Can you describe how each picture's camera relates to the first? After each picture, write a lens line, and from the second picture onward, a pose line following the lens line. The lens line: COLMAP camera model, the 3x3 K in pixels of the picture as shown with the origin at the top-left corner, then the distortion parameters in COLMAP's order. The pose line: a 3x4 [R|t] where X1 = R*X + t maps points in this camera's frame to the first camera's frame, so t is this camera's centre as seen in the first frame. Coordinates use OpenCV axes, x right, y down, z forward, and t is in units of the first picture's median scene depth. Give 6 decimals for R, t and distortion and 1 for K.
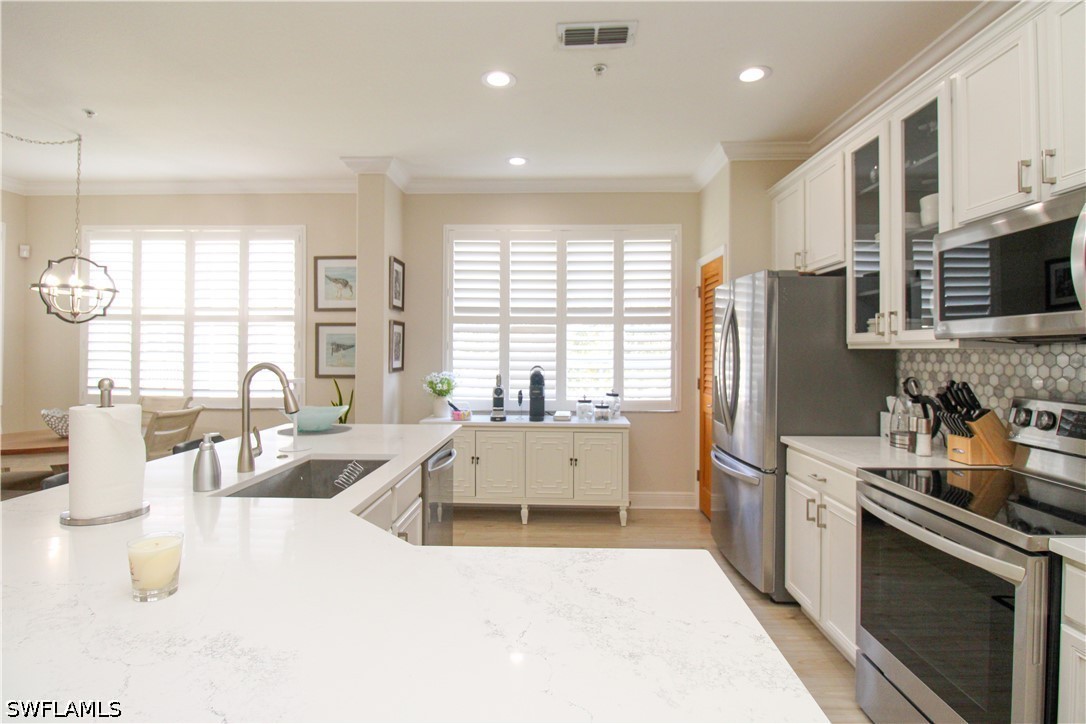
lens RADIAL K [[526.4, 0, 539.6], [0, 526.4, 351.5], [0, 0, 1]] dist [-0.025690, -0.001304]
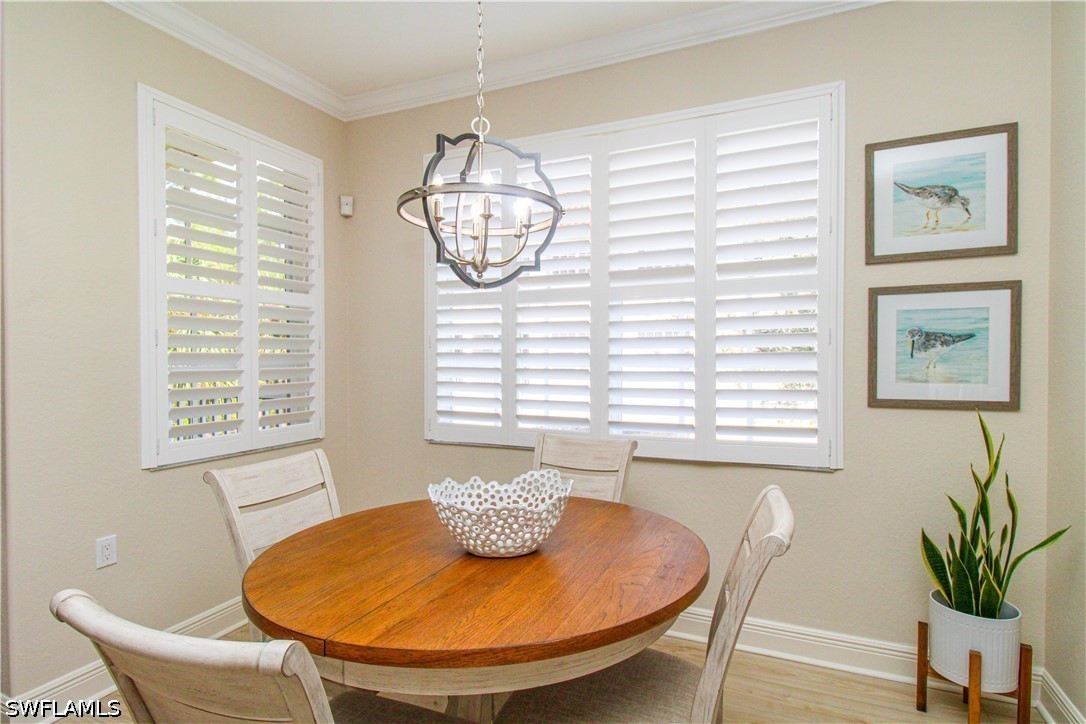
lens RADIAL K [[545.3, 0, 545.9], [0, 545.3, 364.6], [0, 0, 1]] dist [-0.000615, -0.000076]
pose [[0.928862, -0.005124, -0.370390, -0.516738], [0.008726, 0.999930, 0.008048, 0.006604], [0.370322, -0.010707, 0.928842, 0.445806]]
